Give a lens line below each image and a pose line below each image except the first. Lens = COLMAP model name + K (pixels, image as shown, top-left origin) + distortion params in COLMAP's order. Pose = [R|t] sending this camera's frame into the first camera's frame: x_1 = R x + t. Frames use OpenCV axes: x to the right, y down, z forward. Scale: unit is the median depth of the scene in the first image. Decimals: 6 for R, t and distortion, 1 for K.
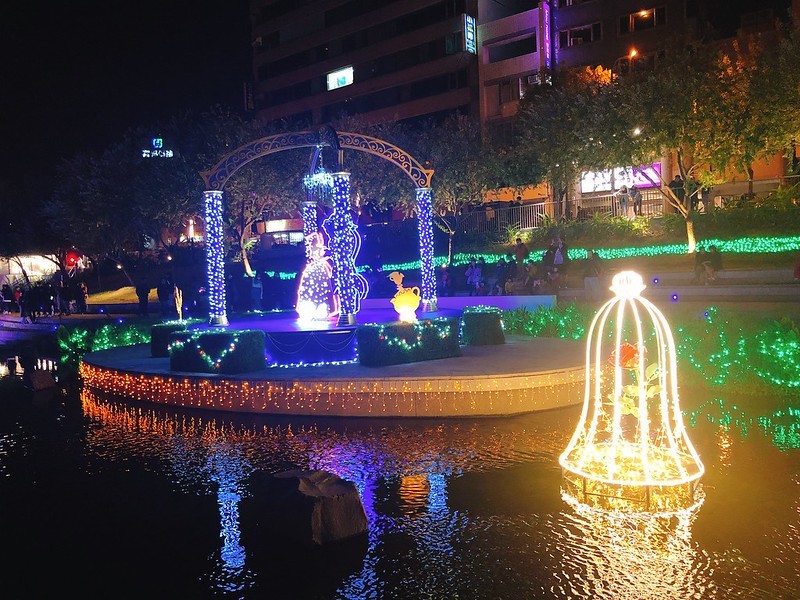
lens RADIAL K [[644.5, 0, 400.0], [0, 644.5, 300.0], [0, 0, 1]] dist [0.010237, -0.003001]
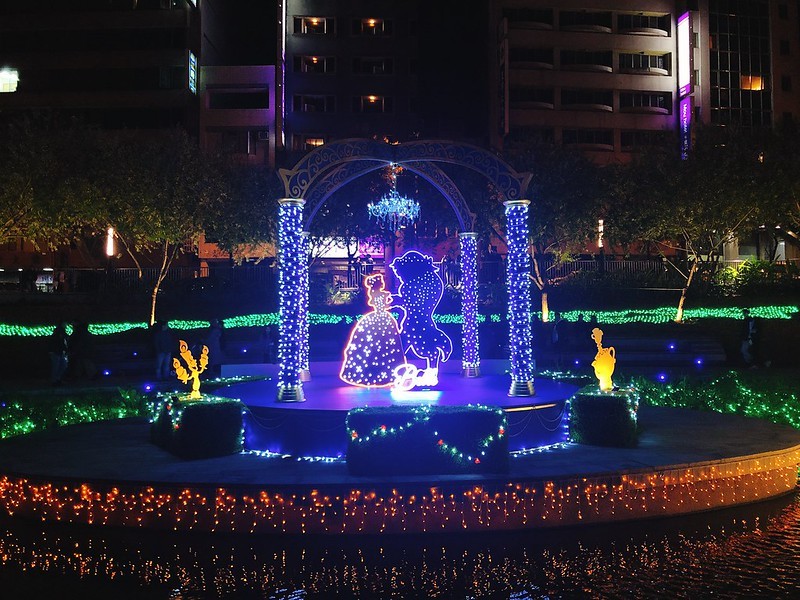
lens RADIAL K [[644.5, 0, 400.0], [0, 644.5, 300.0], [0, 0, 1]] dist [0.010237, -0.003001]
pose [[0.809879, 0.062342, 0.583275, -0.560135], [-0.003576, 0.994843, -0.101366, 0.003832], [-0.586587, 0.080008, 0.805925, 0.380826]]
